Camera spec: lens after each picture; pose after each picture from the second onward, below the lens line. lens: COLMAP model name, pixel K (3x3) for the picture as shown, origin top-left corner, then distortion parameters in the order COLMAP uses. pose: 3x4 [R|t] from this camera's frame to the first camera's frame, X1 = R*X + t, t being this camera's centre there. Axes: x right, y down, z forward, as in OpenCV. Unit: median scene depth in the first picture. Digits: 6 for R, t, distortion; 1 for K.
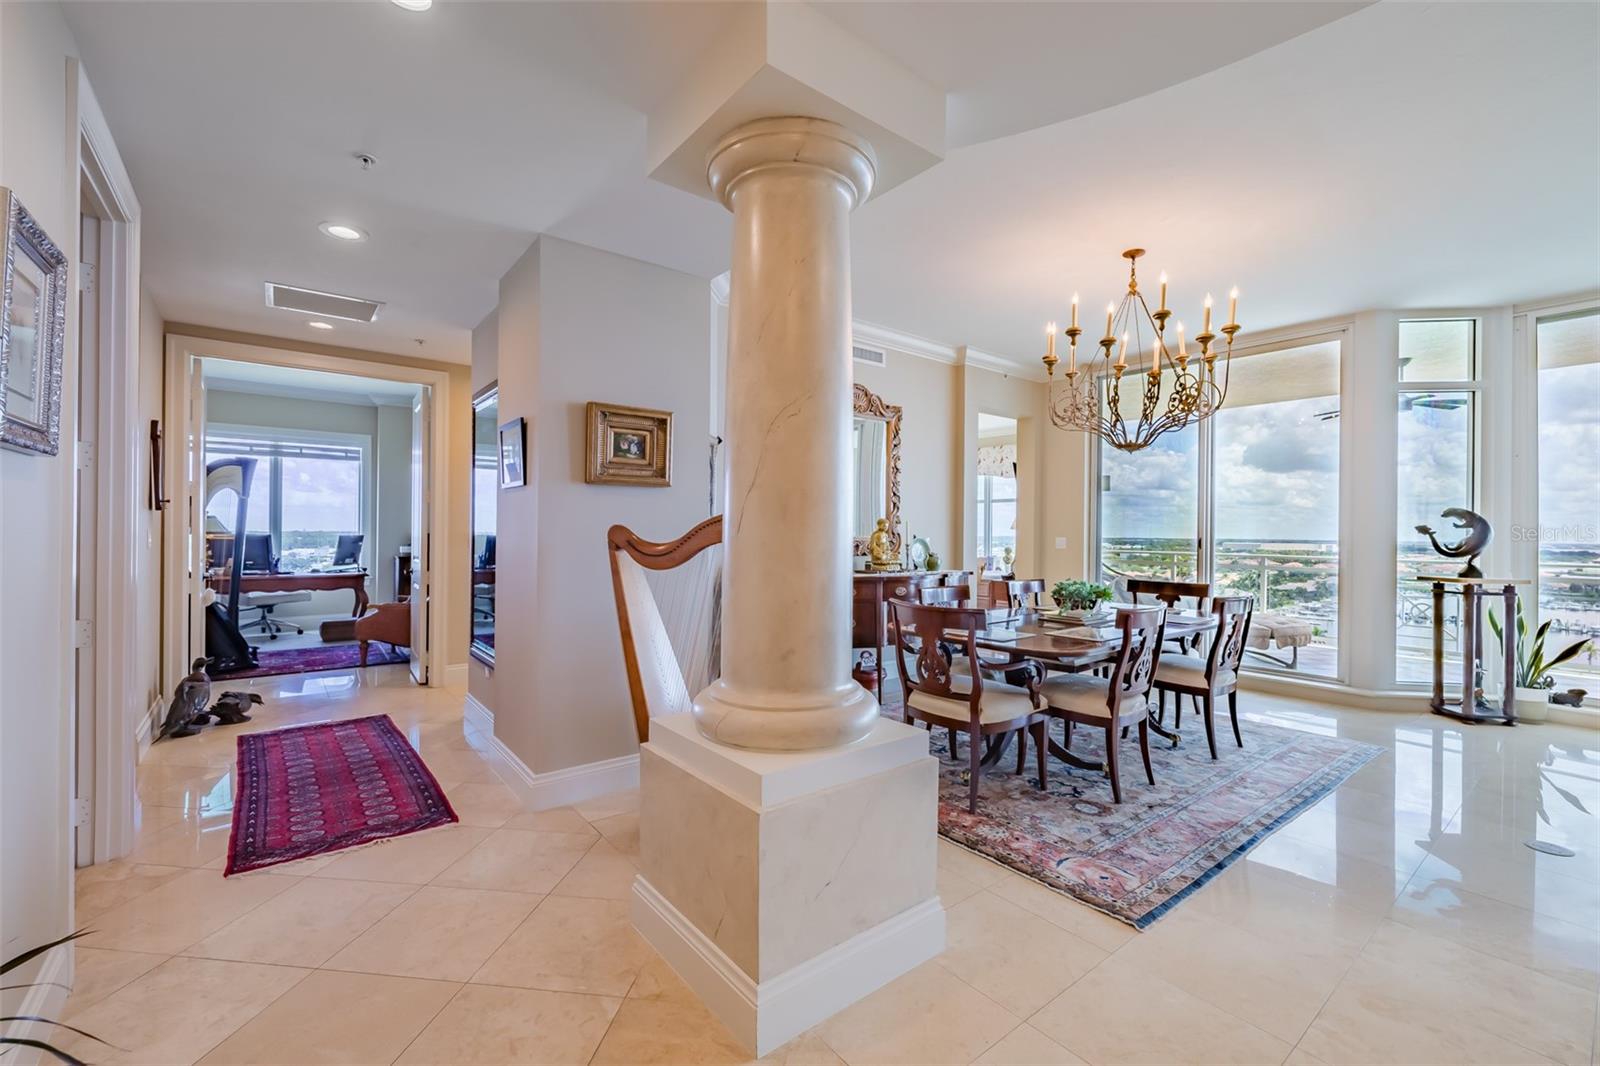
lens RADIAL K [[670.5, 0, 803.7], [0, 670.5, 529.5], [0, 0, 1]] dist [-0.000517, -0.000143]
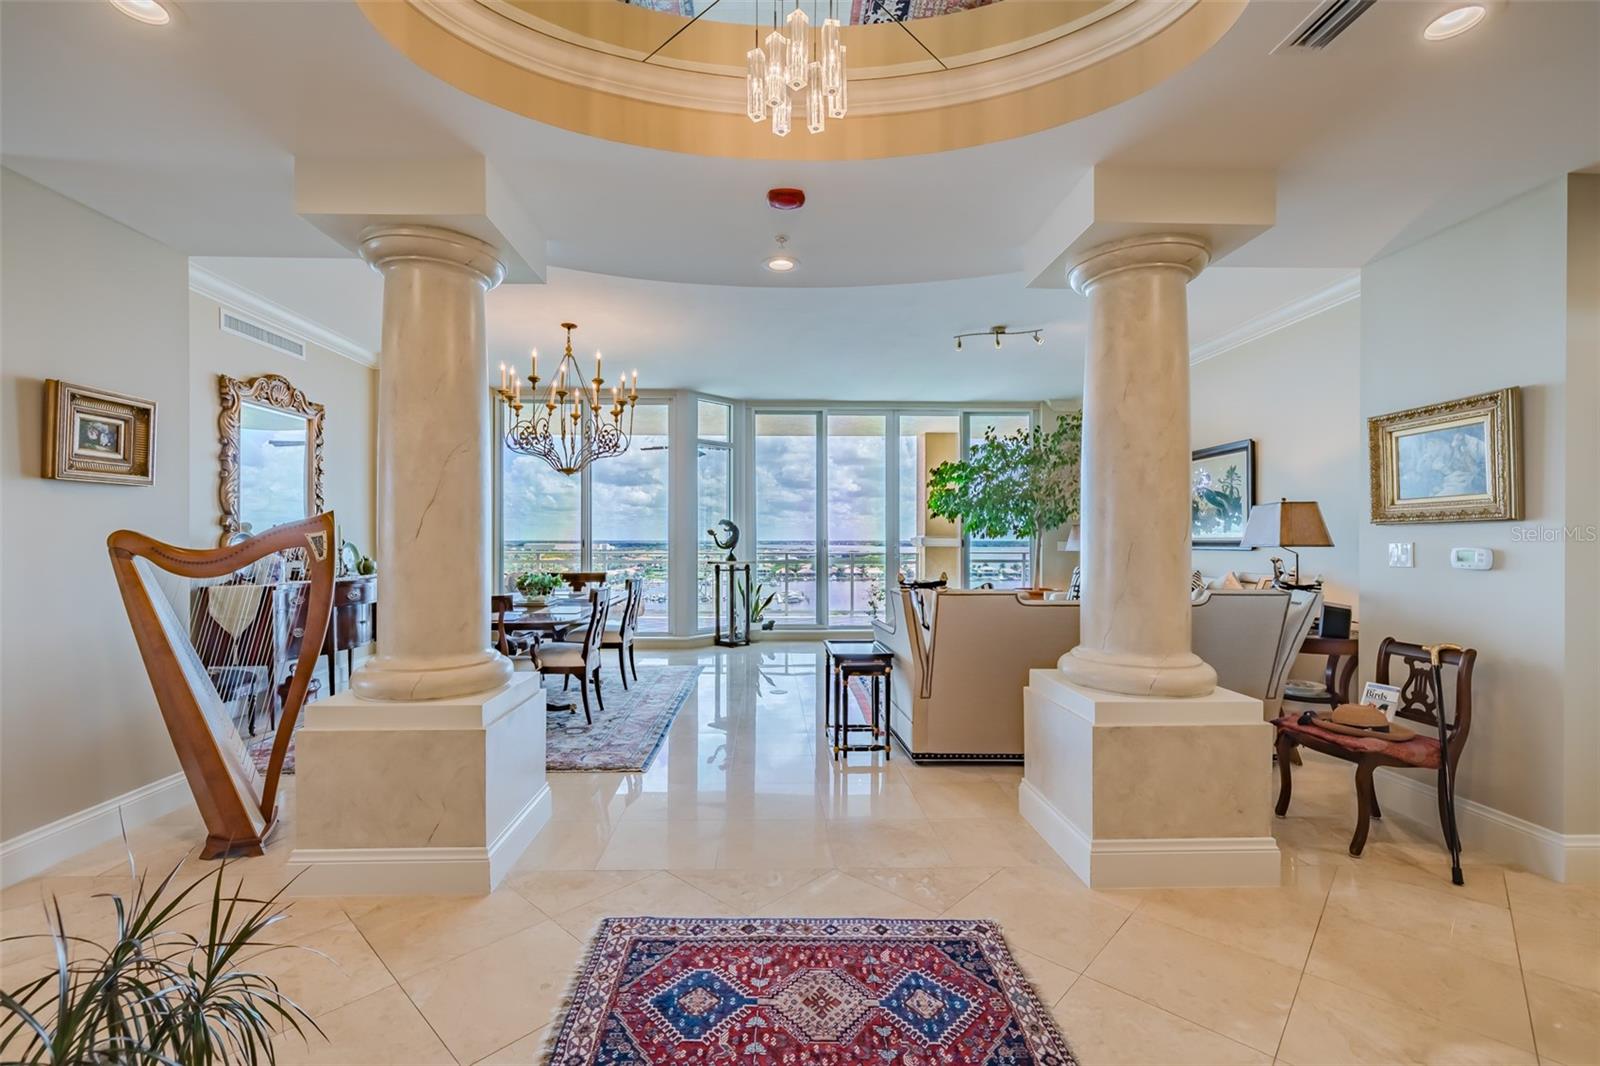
lens RADIAL K [[685.1, 0, 800.0], [0, 685.1, 533.0], [0, 0, 1]] dist [0.000674, 0.000072]
pose [[0.585650, -0.002779, 0.810560, -0.305597], [0.001346, 0.999996, 0.002456, -0.002721], [-0.810563, -0.000347, 0.585651, -0.150111]]
